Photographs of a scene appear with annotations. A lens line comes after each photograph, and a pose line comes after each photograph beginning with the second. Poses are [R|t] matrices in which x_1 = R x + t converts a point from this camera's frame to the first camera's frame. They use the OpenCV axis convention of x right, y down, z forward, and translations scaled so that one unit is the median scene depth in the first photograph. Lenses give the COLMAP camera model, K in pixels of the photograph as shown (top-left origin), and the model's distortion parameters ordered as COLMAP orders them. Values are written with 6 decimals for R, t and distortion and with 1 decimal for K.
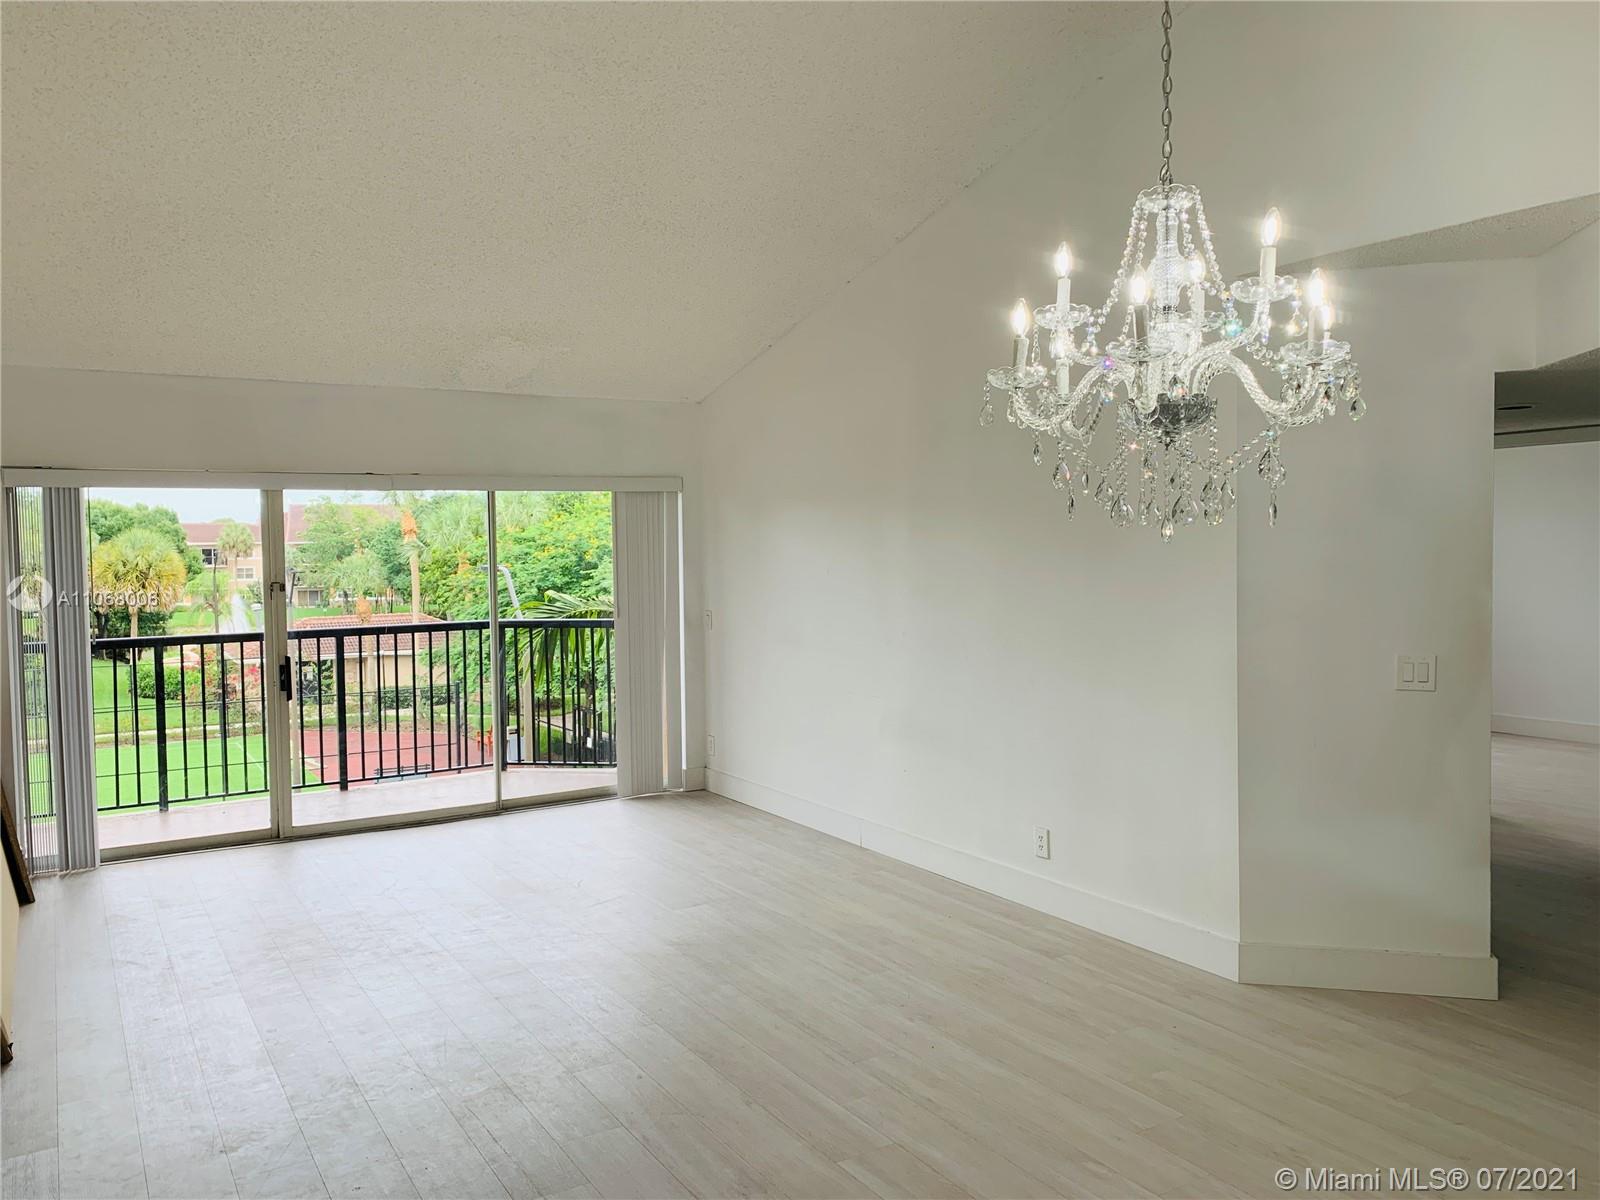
lens RADIAL K [[1264.6, 0, 800.0], [0, 1264.6, 600.0], [0, 0, 1]] dist [0.011181, -0.004323]
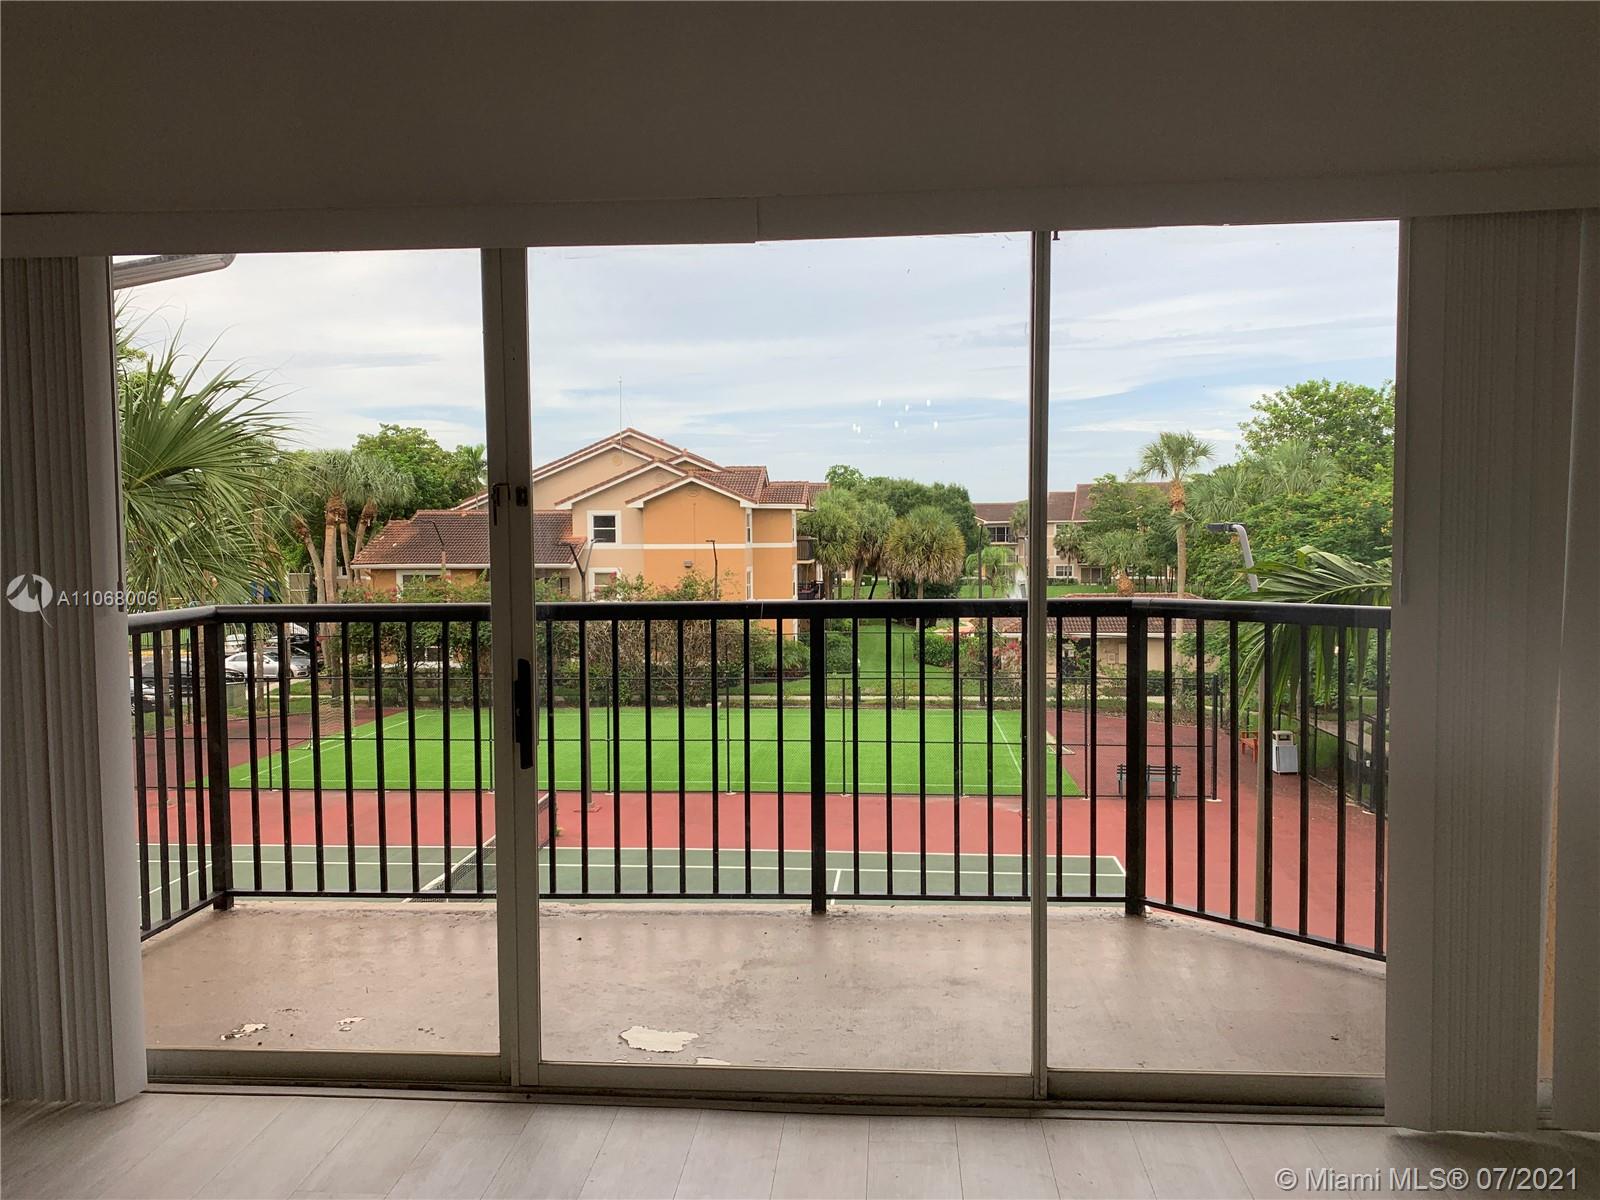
lens RADIAL K [[1197.7, 0, 800.0], [0, 1197.7, 600.0], [0, 0, 1]] dist [0.030279, 0.001141]
pose [[0.810490, 0.039673, -0.584408, -0.118809], [-0.030752, 0.999210, 0.025184, 0.012434], [0.584945, -0.002439, 0.811069, 0.876990]]
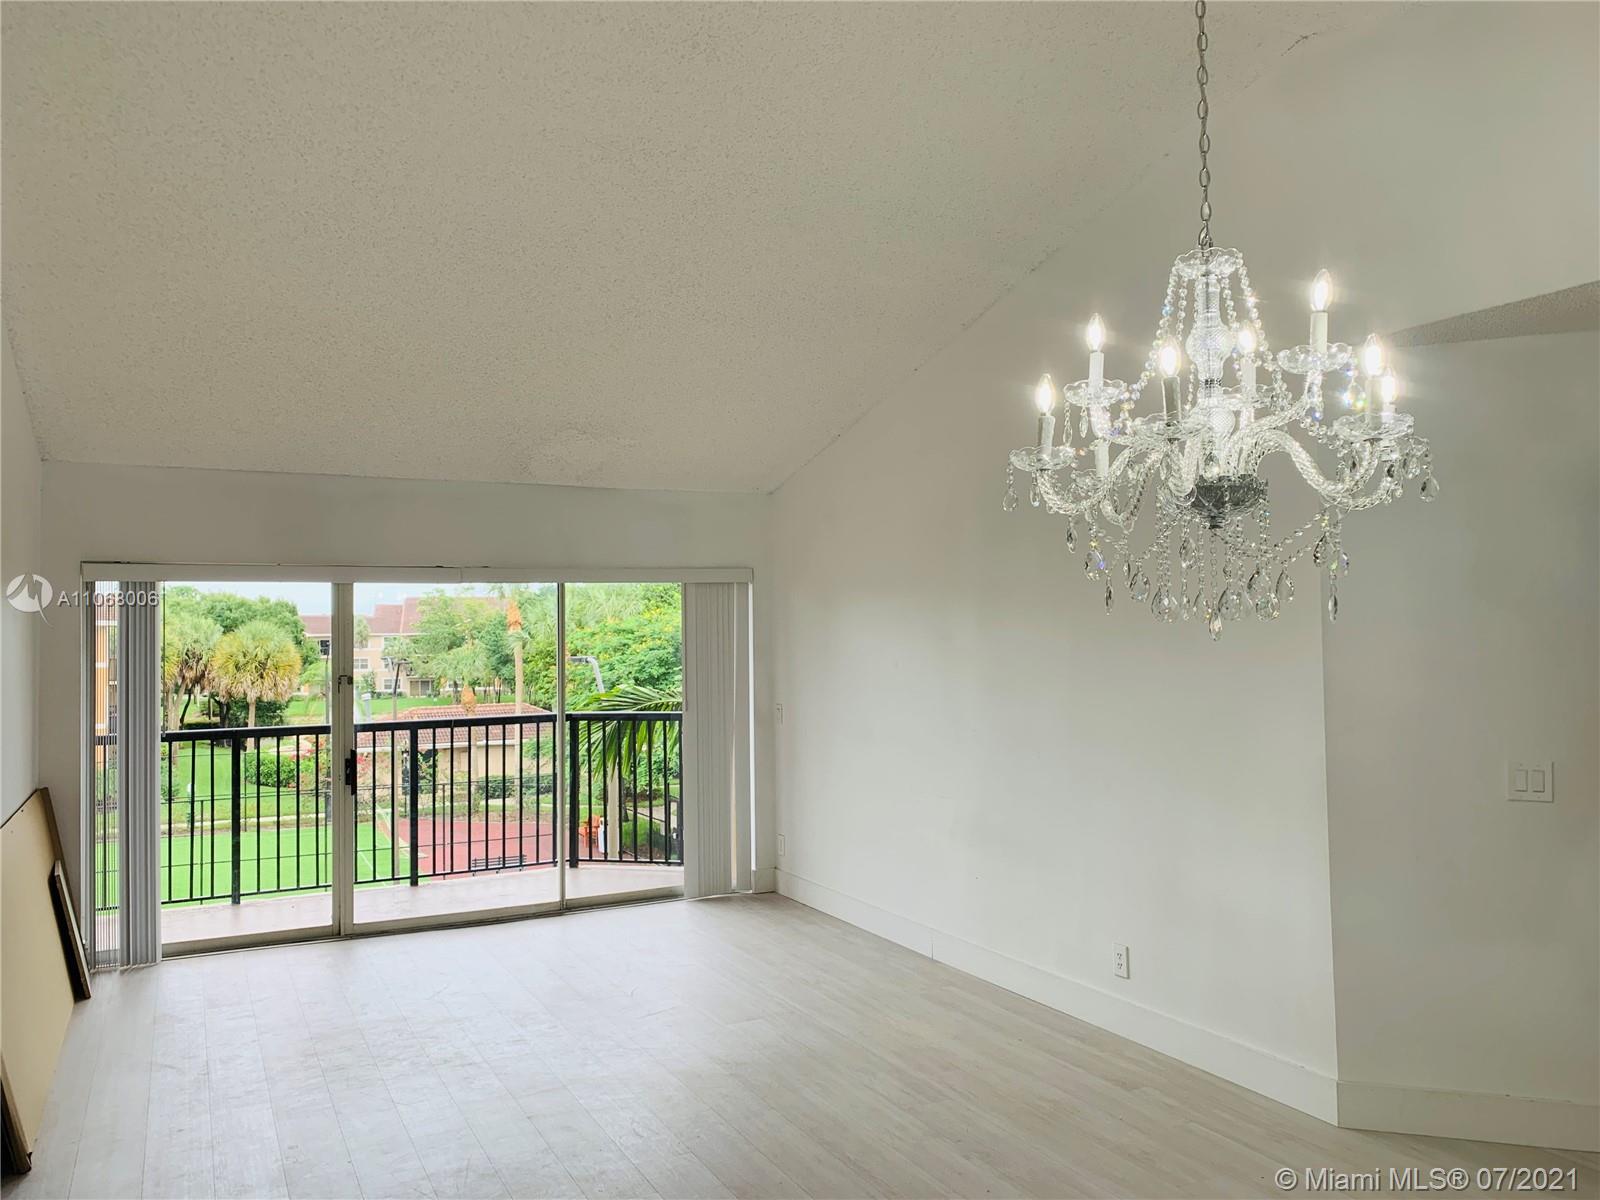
lens RADIAL K [[1264.6, 0, 800.0], [0, 1264.6, 600.0], [0, 0, 1]] dist [0.011181, -0.004323]
pose [[0.996590, -0.001775, -0.082499, 0.032905], [-0.004170, 0.997409, -0.071825, -0.003490], [0.082413, 0.071924, 0.993999, 0.038213]]
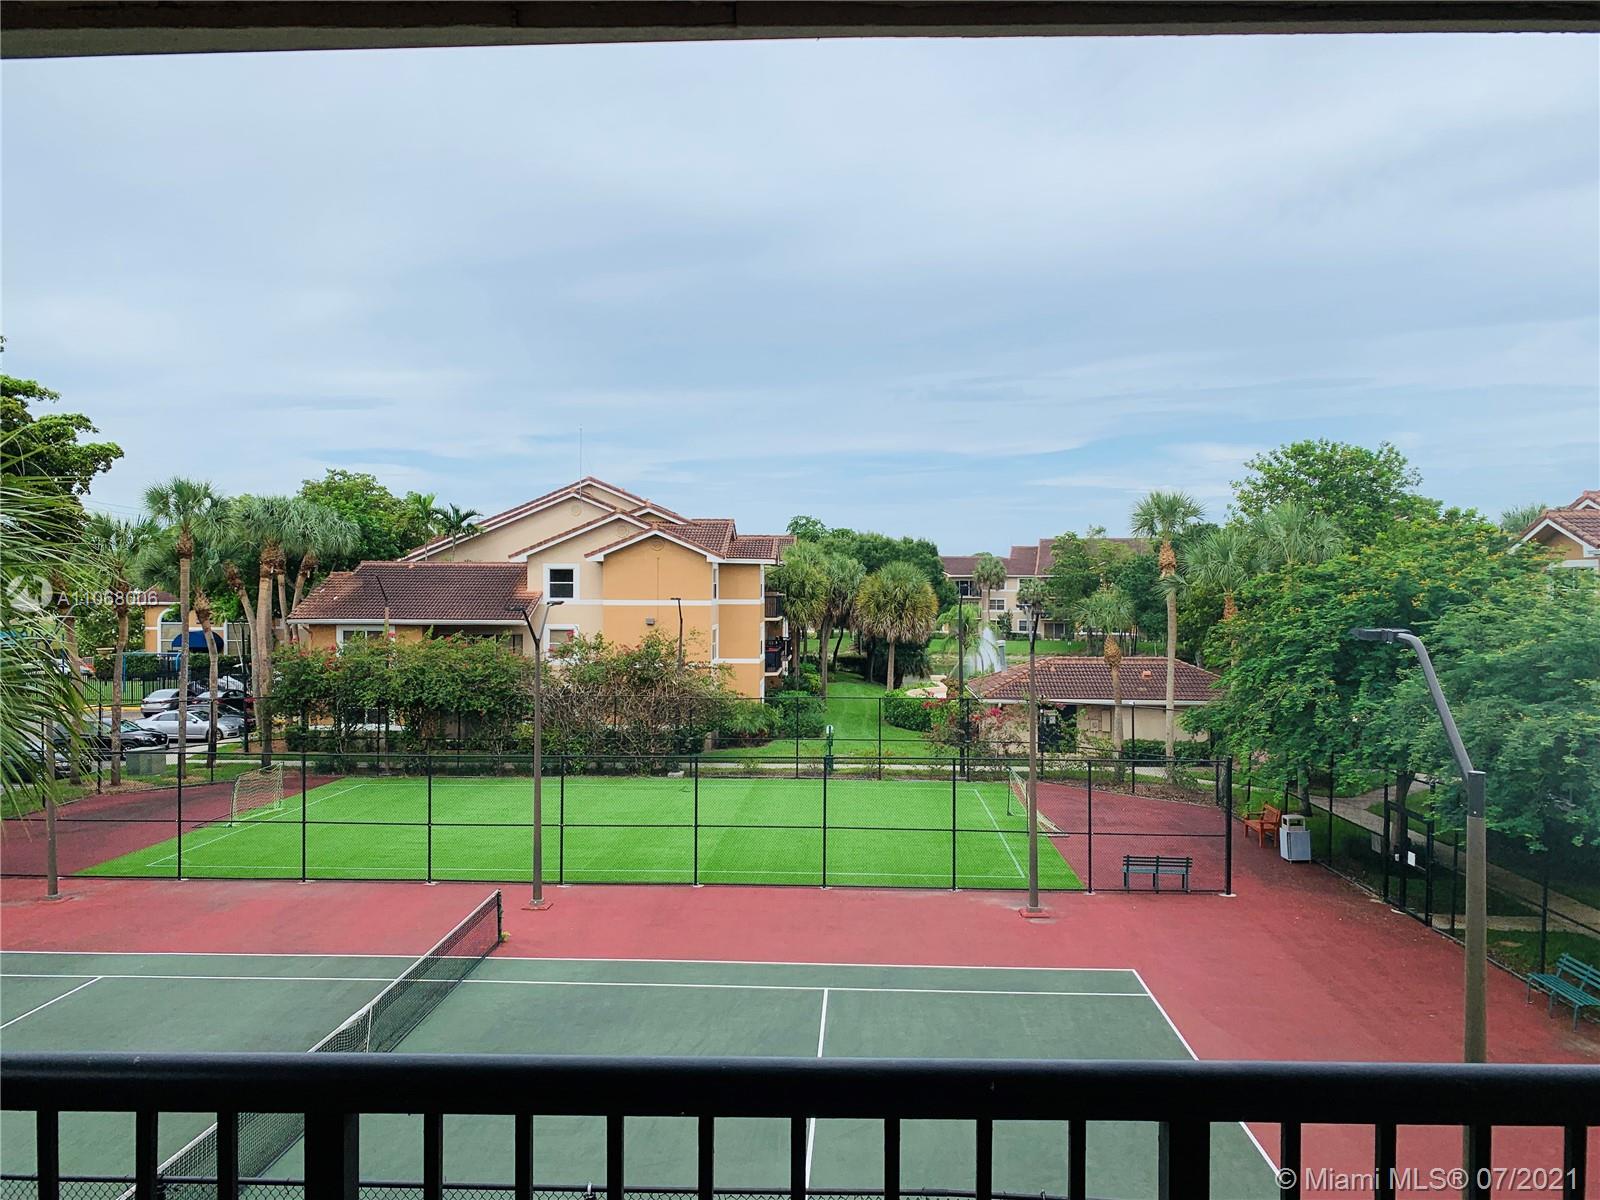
lens RADIAL K [[1165.8, 0, 800.0], [0, 1165.8, 600.0], [0, 0, 1]] dist [-0.000081, -0.001833]
pose [[0.833384, 0.027013, -0.552034, -0.485664], [-0.041375, 0.999051, -0.013574, -0.059281], [0.551144, 0.034153, 0.833711, 1.238339]]
